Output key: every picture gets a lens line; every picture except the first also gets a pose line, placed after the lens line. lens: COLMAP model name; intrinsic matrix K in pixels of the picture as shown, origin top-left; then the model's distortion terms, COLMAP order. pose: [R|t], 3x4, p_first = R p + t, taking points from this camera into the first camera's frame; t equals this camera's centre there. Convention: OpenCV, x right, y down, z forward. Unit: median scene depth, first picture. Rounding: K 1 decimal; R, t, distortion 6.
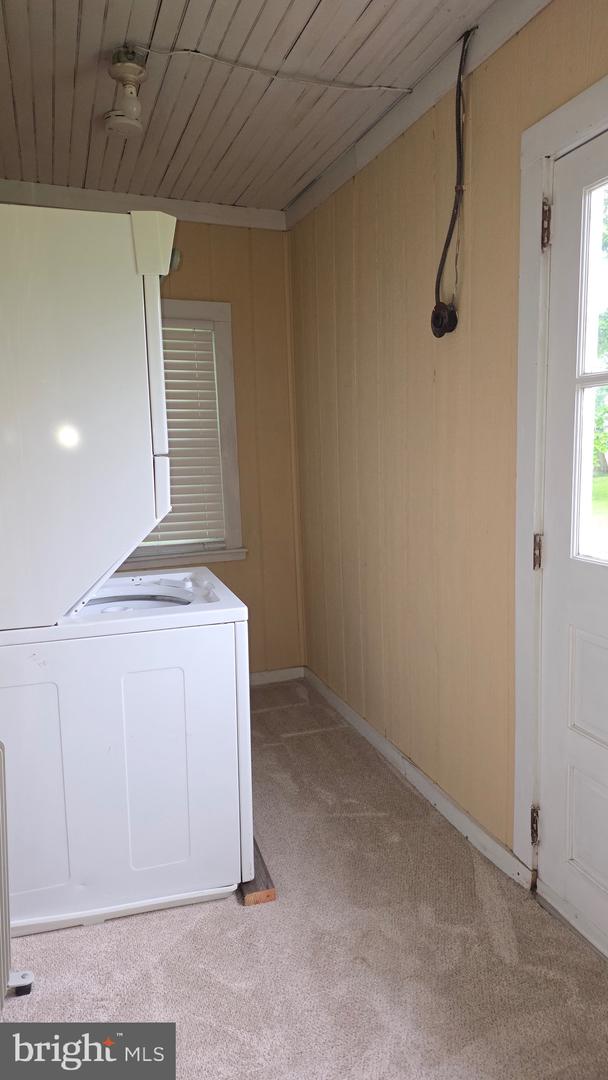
lens RADIAL K [[700.6, 0, 307.3], [0, 700.6, 547.0], [0, 0, 1]] dist [0.092433, -0.074921]
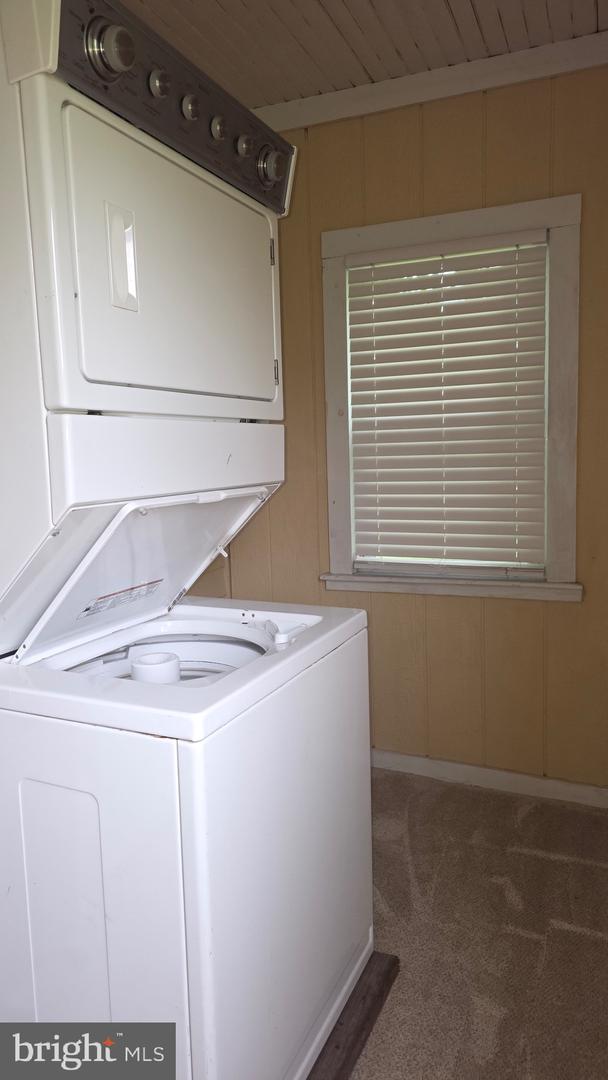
lens RADIAL K [[719.9, 0, 304.0], [0, 719.9, 540.0], [0, 0, 1]] dist [0.059812, -0.043201]
pose [[0.740635, 0.076456, -0.667543, 0.164025], [-0.089044, 0.995911, 0.015272, -0.026053], [0.665981, 0.048130, 0.744414, 0.364566]]
